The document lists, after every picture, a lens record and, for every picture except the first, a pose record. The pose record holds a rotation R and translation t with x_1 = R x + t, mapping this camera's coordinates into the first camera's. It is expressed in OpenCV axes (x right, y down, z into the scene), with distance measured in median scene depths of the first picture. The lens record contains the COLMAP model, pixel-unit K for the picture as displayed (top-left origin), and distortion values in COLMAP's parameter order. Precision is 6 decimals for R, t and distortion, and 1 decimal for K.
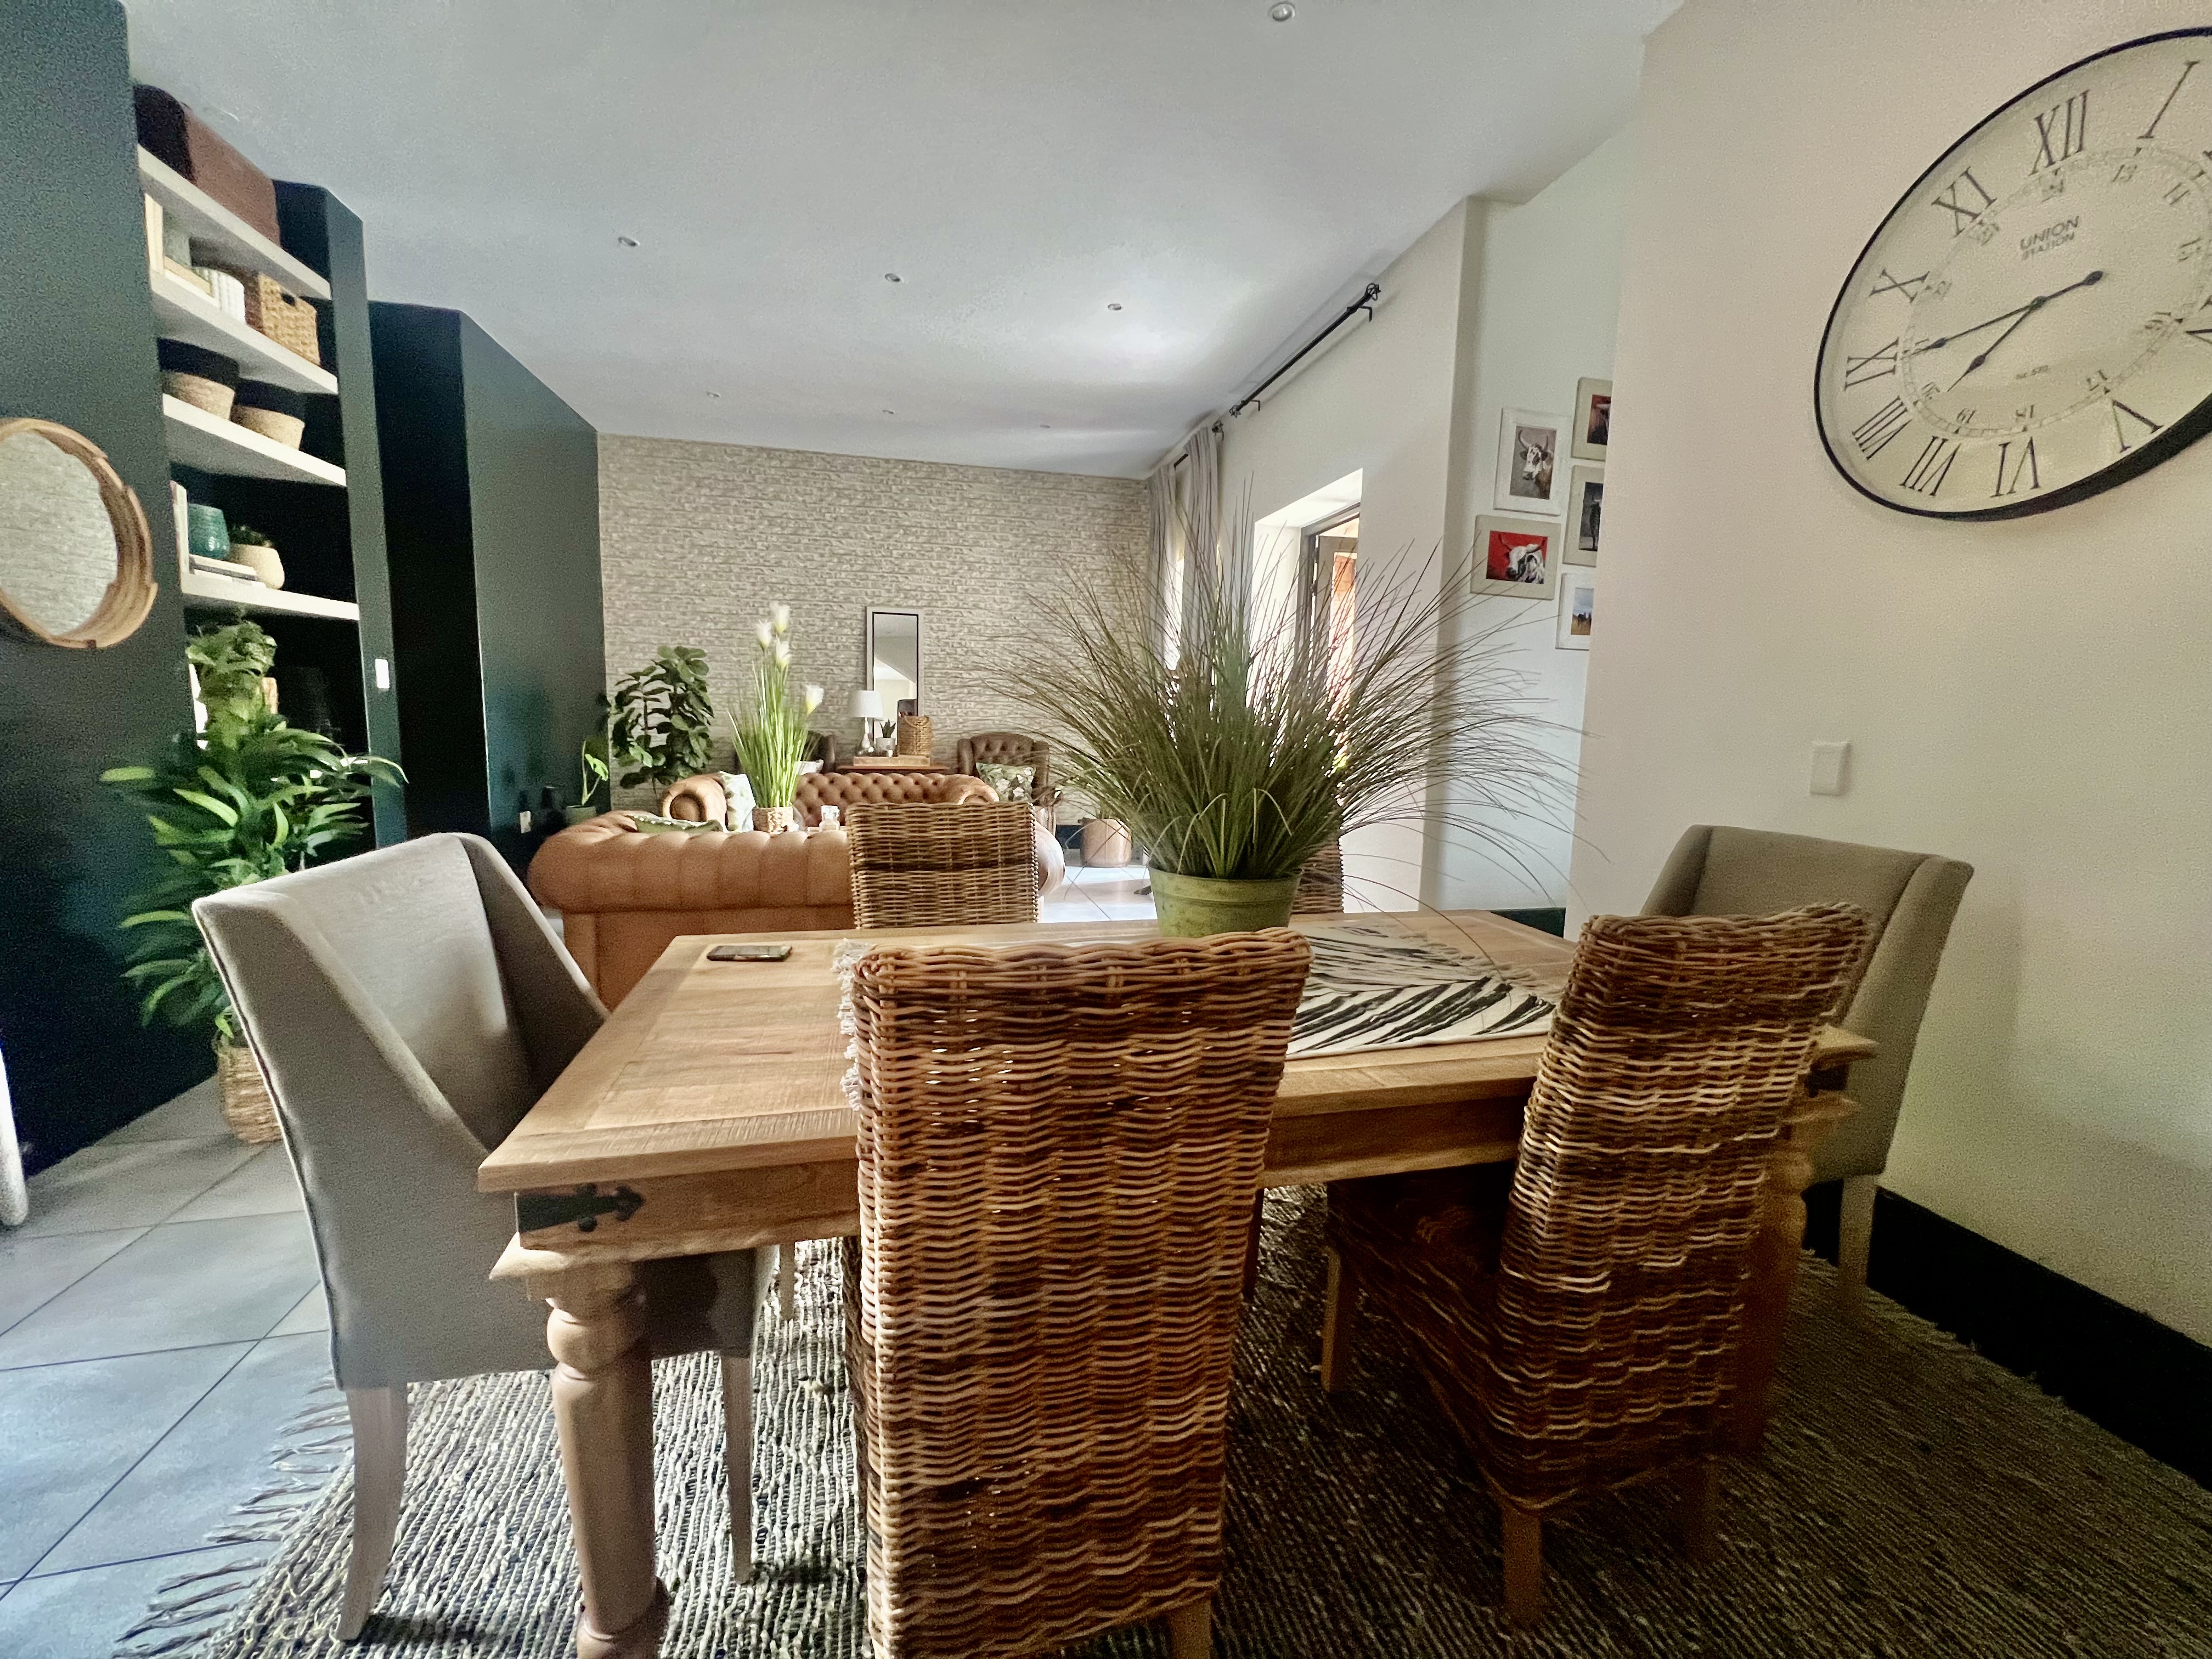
lens RADIAL K [[885.7, 0, 1102.4], [0, 885.7, 821.2], [0, 0, 1]] dist [-0.003329, -0.000413]
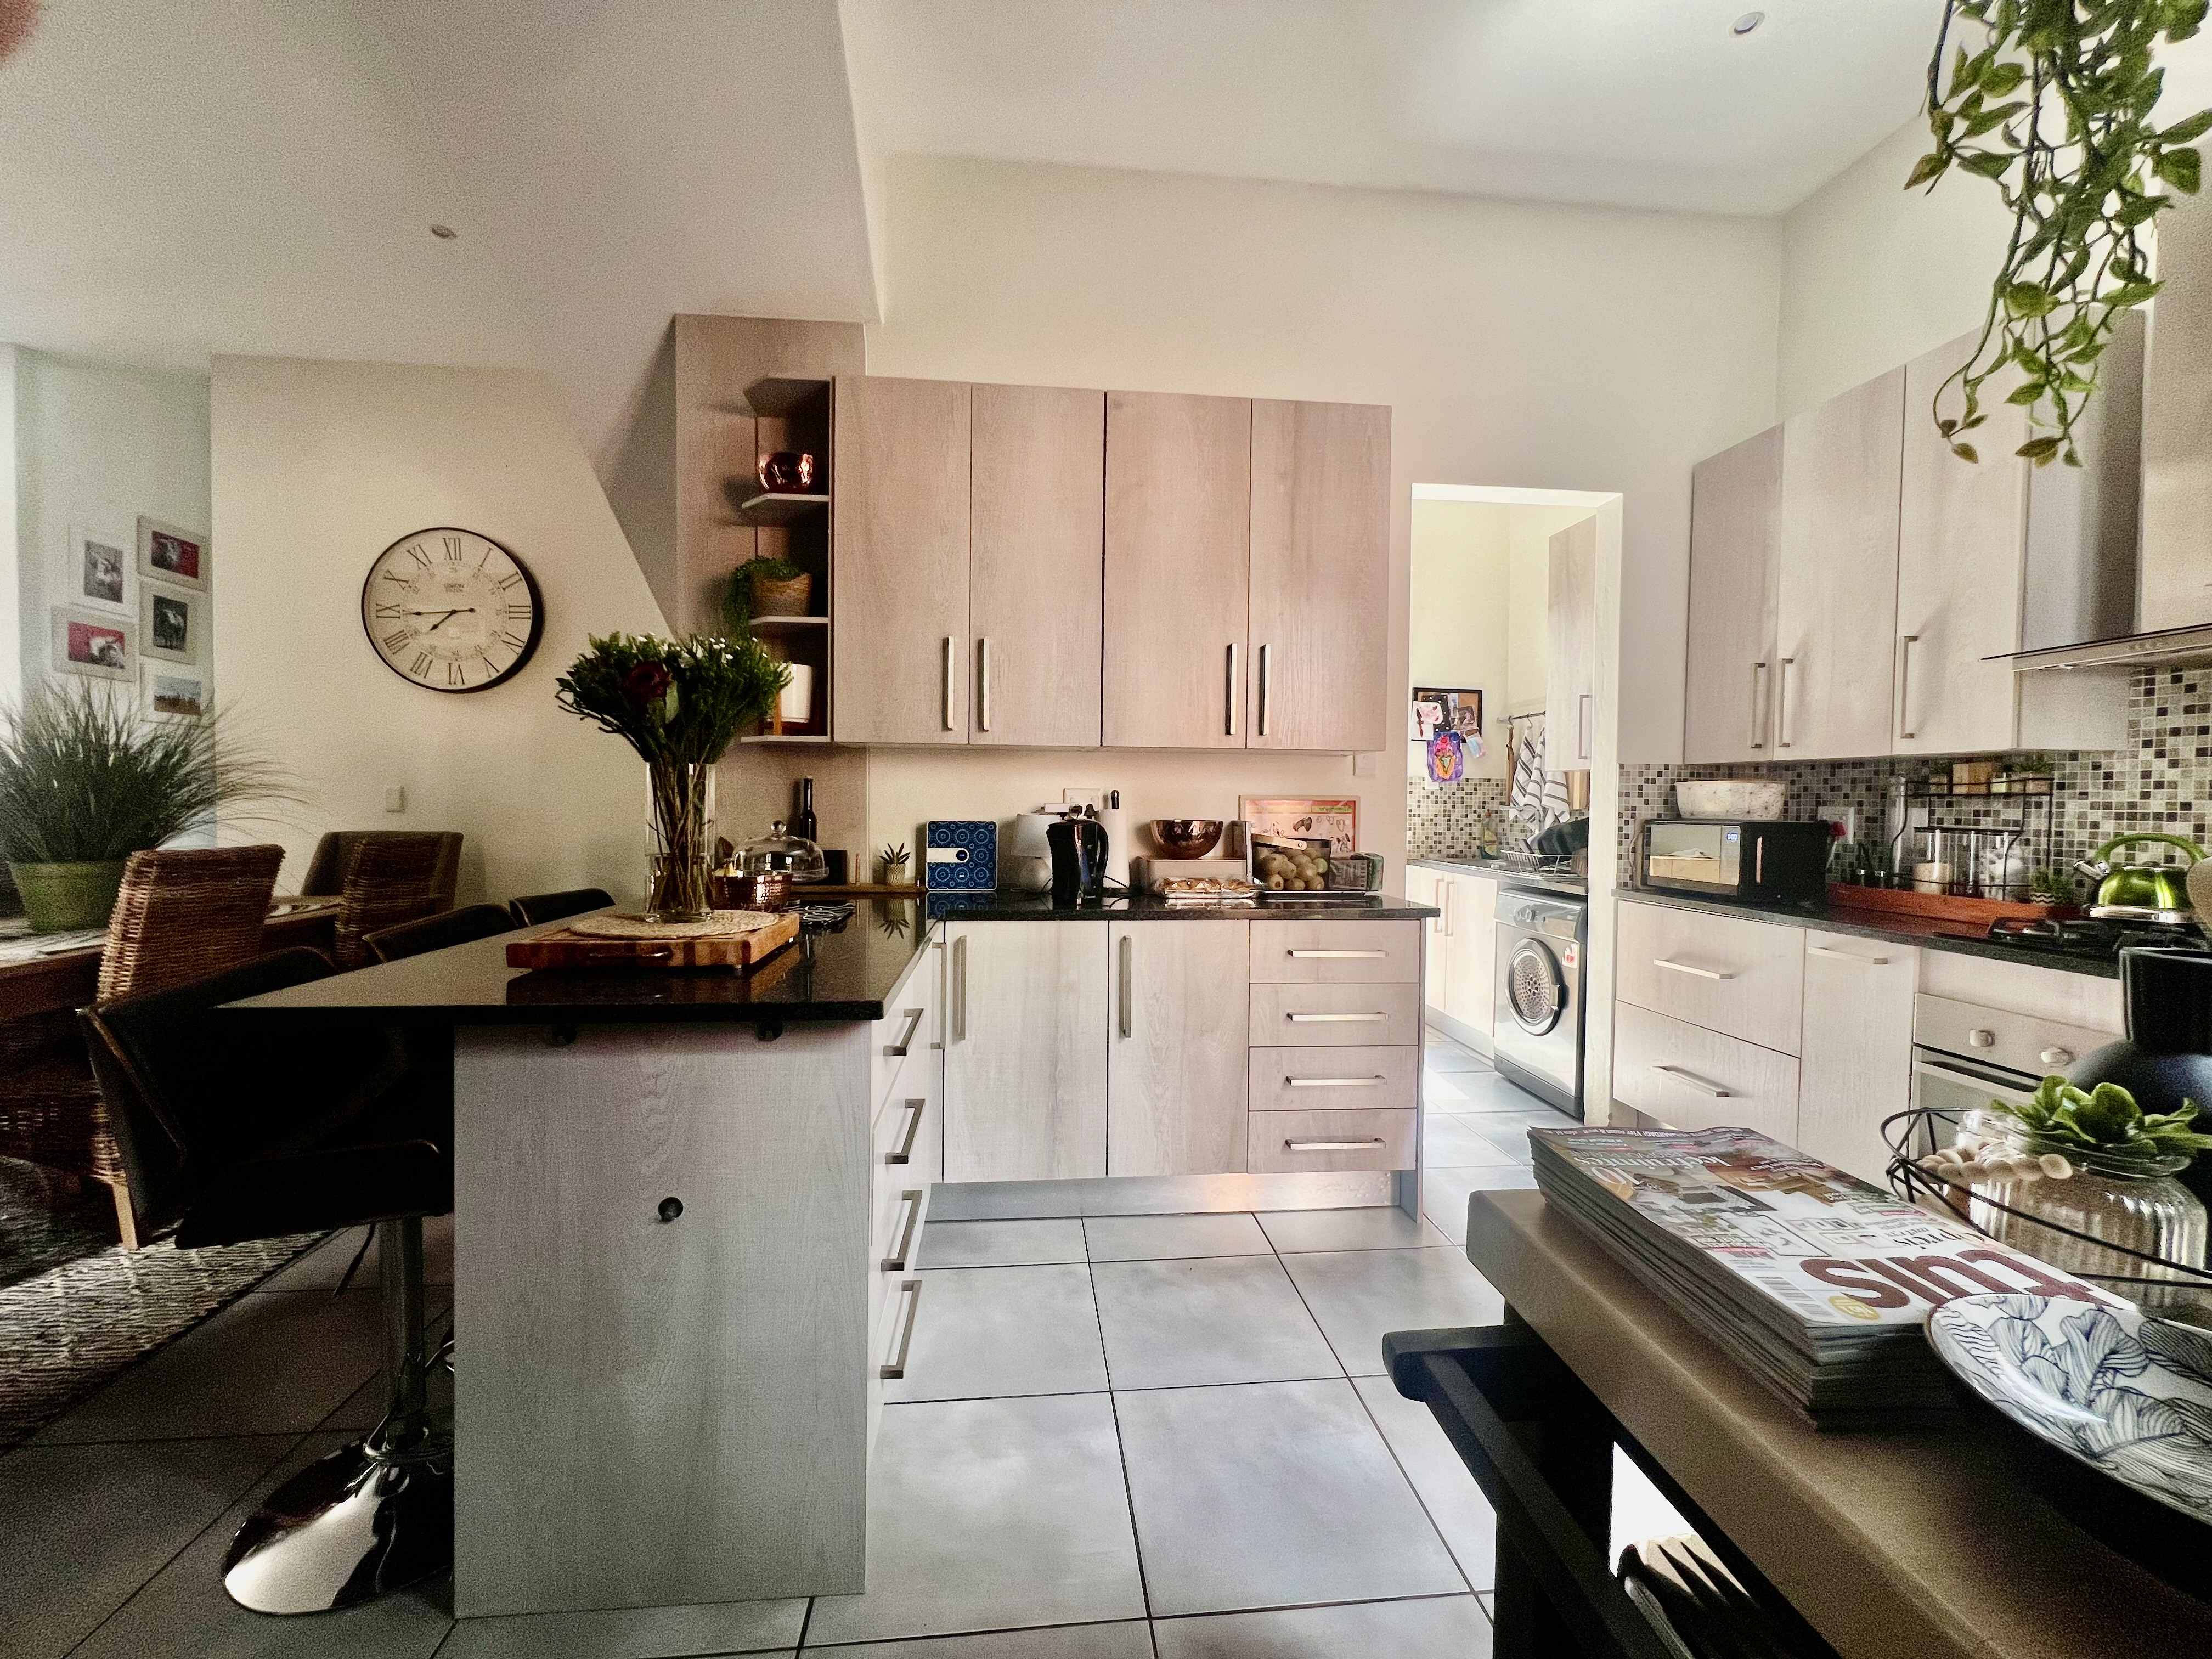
lens RADIAL K [[885.7, 0, 1097.5], [0, 885.7, 826.8], [0, 0, 1]] dist [-0.003329, -0.000413]
pose [[0.133545, -0.050564, 0.989752, -0.583623], [0.118421, 0.992356, 0.034719, 0.075523], [-0.983942, 0.112571, 0.138512, -0.520708]]
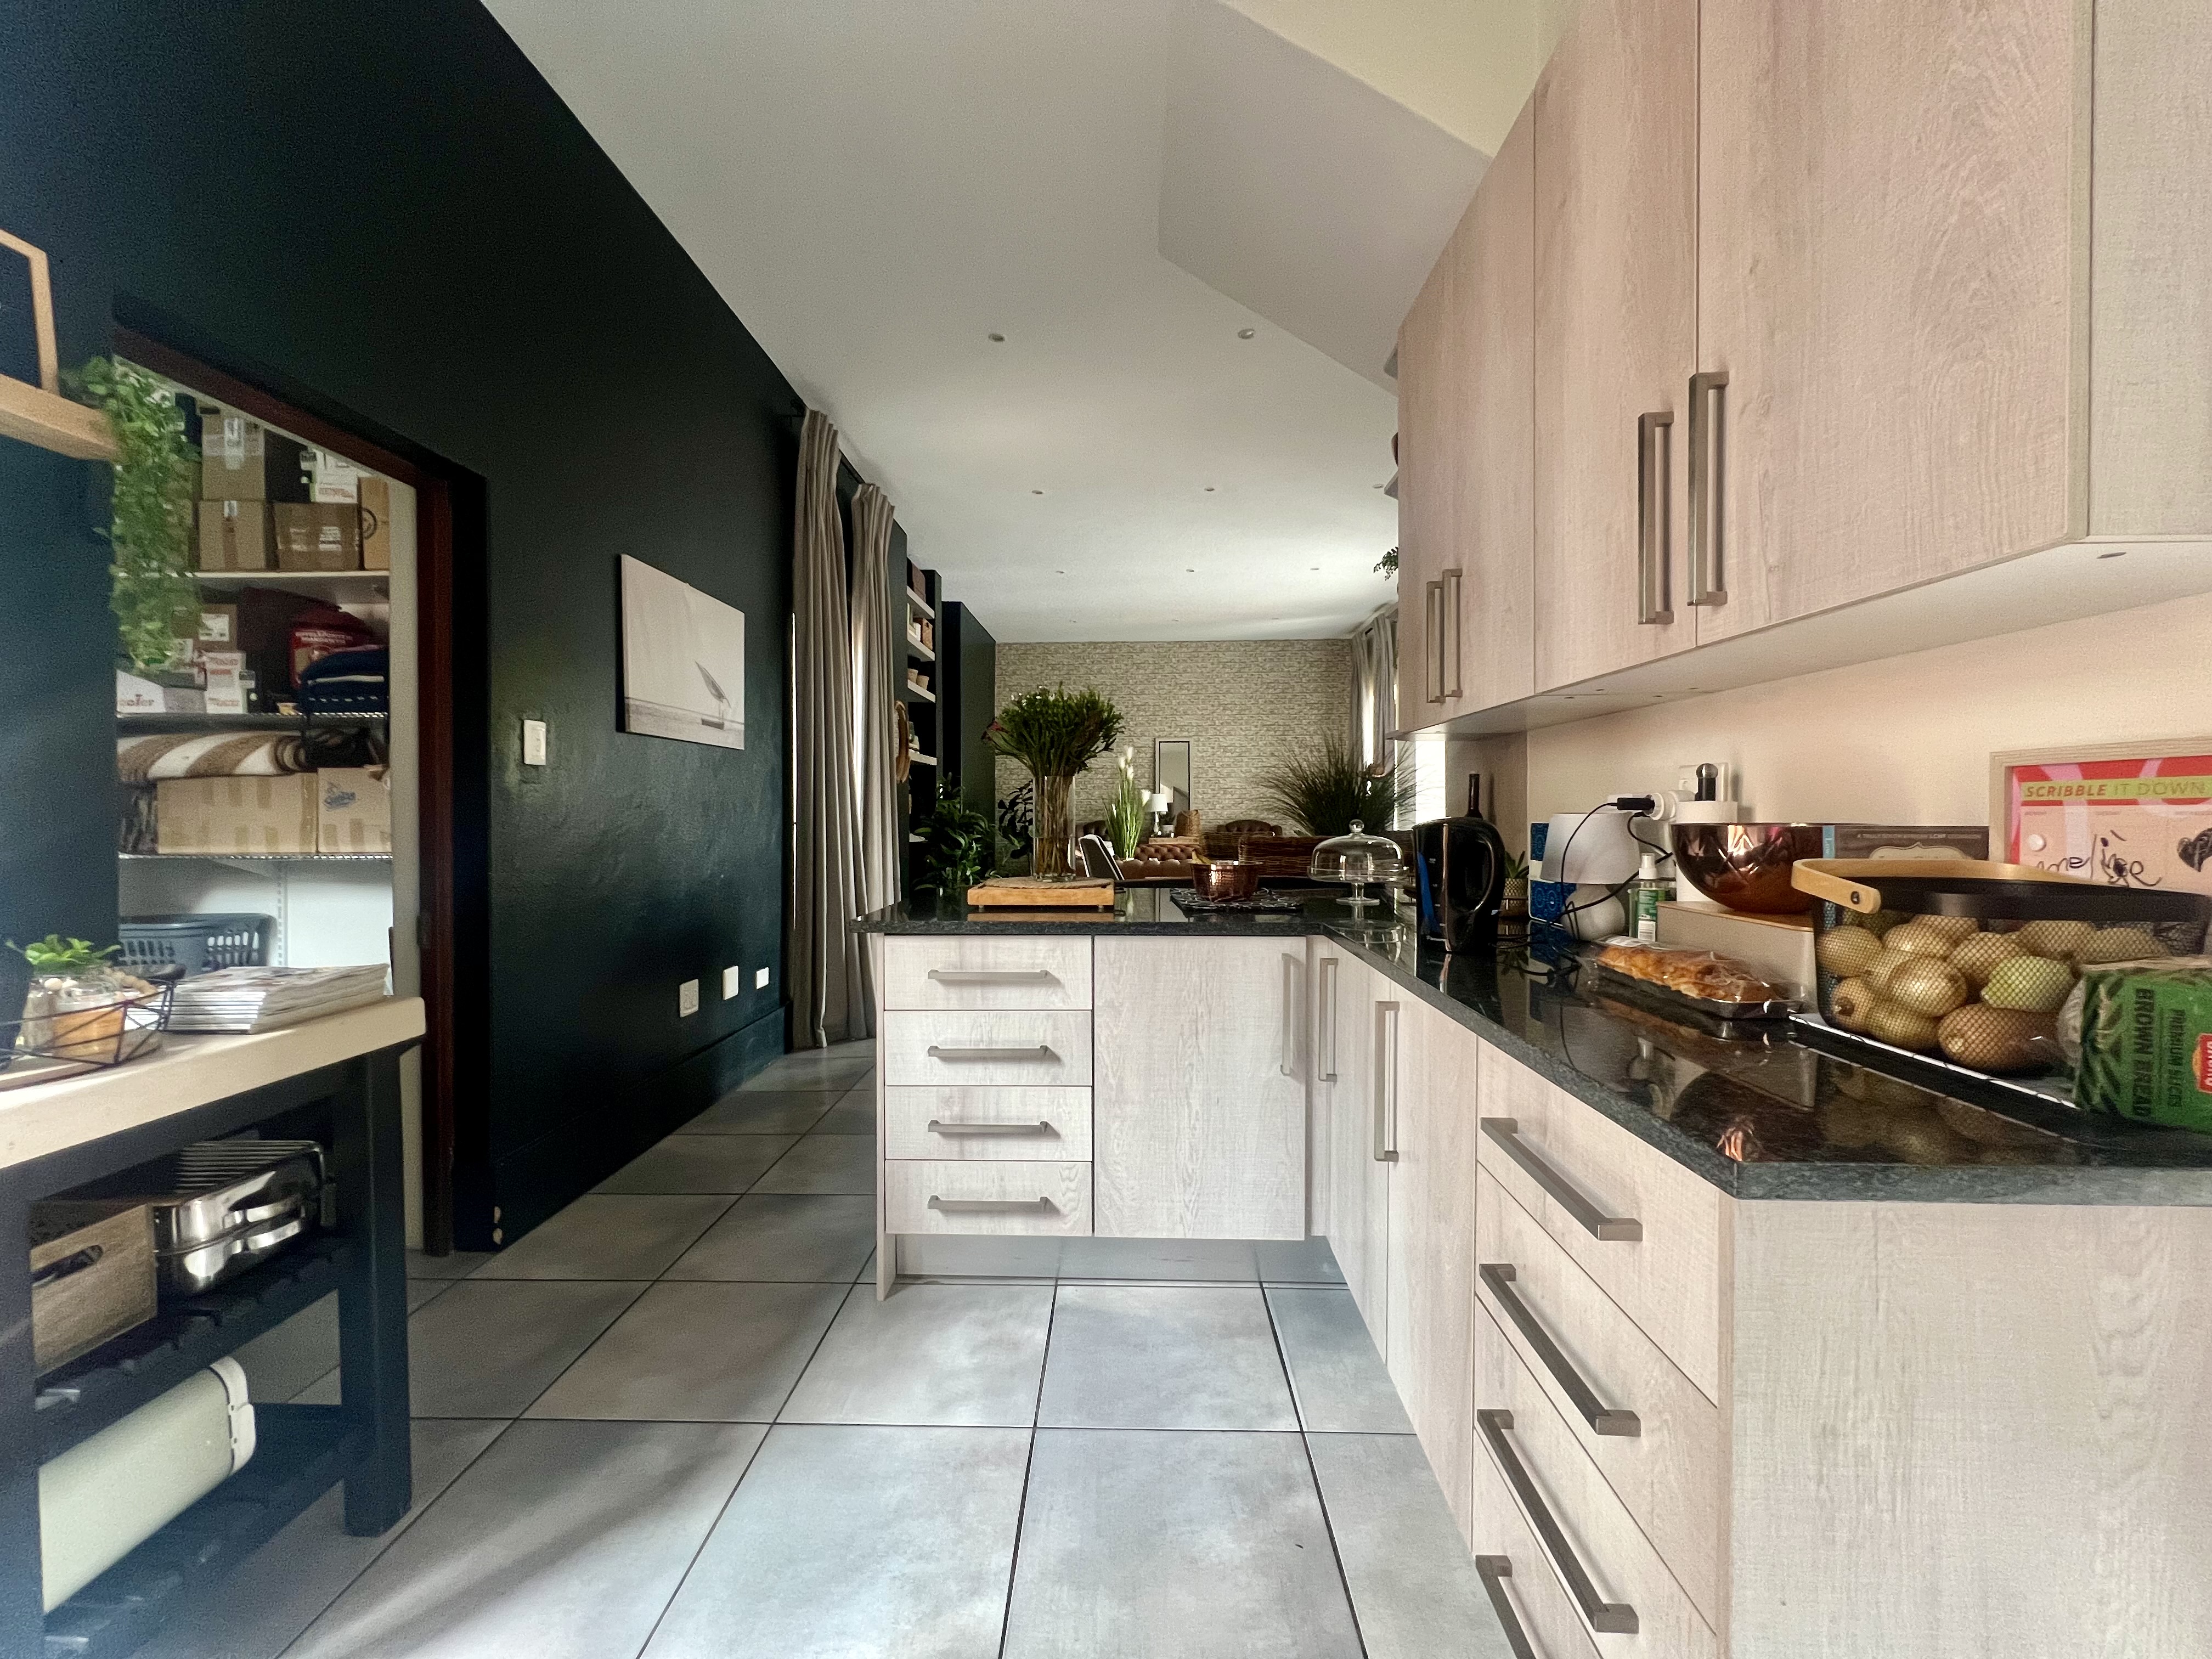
lens RADIAL K [[885.7, 0, 1101.7], [0, 885.7, 819.8], [0, 0, 1]] dist [-0.003329, -0.000413]
pose [[0.964431, -0.021671, -0.263446, 0.076359], [-0.010478, 0.992716, -0.120019, 0.151982], [0.264128, 0.118511, 0.957179, -0.904159]]
